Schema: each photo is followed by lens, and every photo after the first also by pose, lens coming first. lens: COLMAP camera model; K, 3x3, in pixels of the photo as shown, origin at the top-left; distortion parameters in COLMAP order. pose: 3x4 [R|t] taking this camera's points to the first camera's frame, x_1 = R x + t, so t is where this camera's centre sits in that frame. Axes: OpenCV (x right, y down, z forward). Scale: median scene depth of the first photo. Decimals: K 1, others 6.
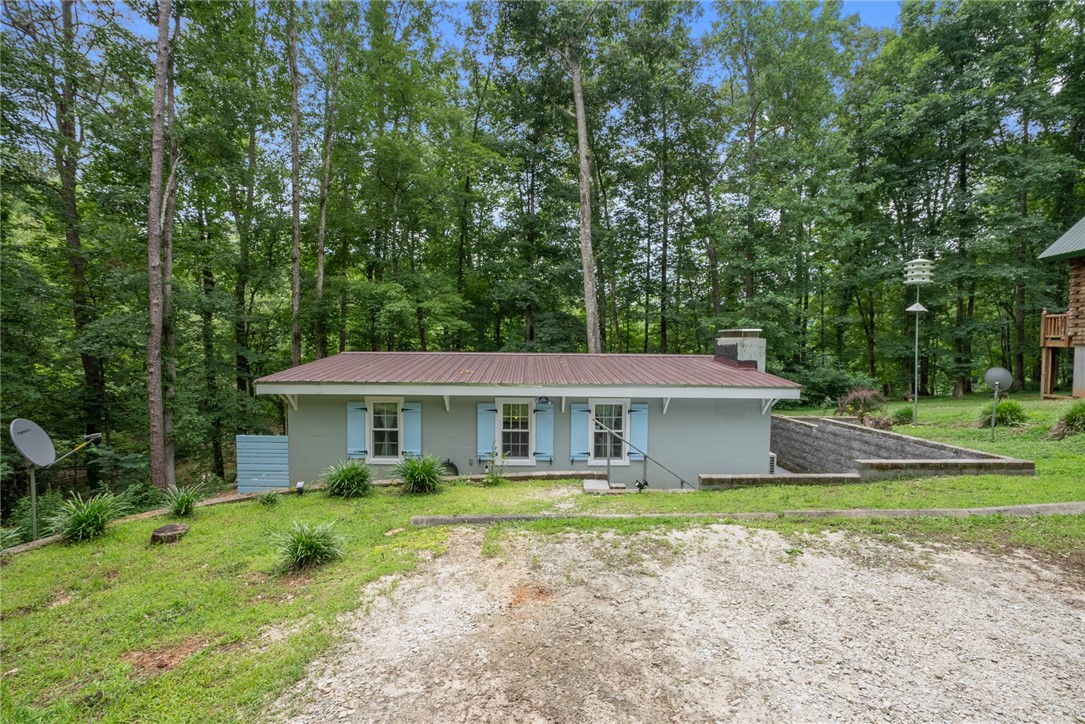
lens RADIAL K [[503.1, 0, 538.8], [0, 503.1, 355.5], [0, 0, 1]] dist [-0.008975, 0.002379]
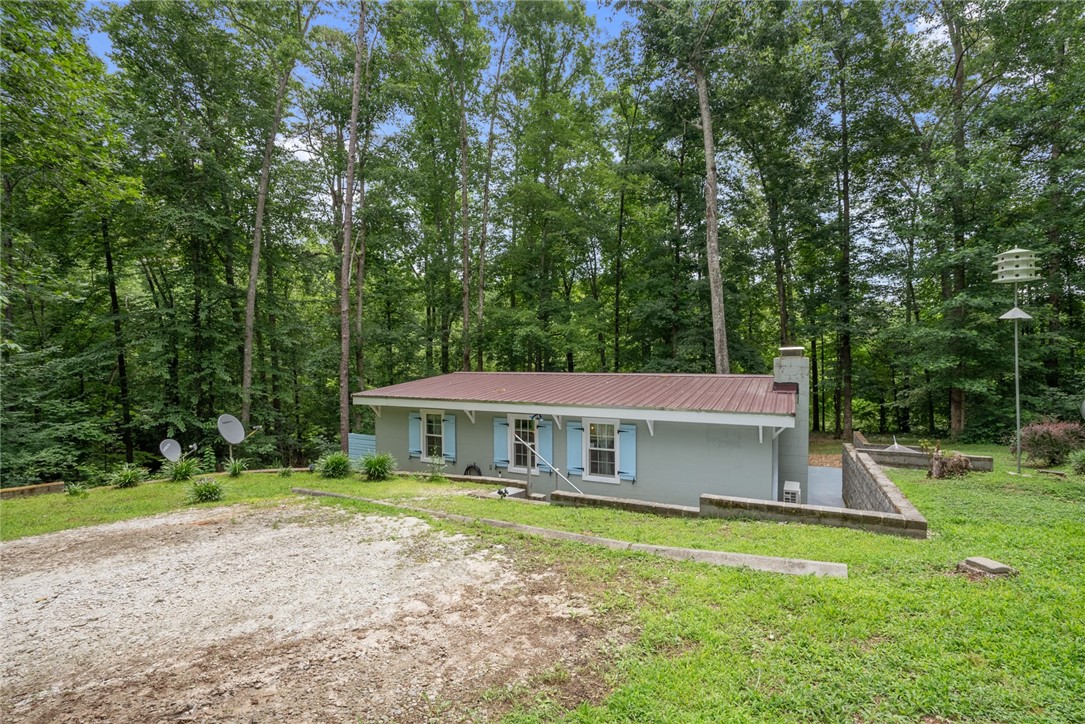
lens RADIAL K [[503.1, 0, 546.8], [0, 503.1, 364.0], [0, 0, 1]] dist [-0.008975, 0.002379]
pose [[0.881650, -0.002394, -0.471899, 0.528639], [-0.012655, 0.999508, -0.028714, 0.005071], [0.471735, 0.031288, 0.881185, 0.047766]]
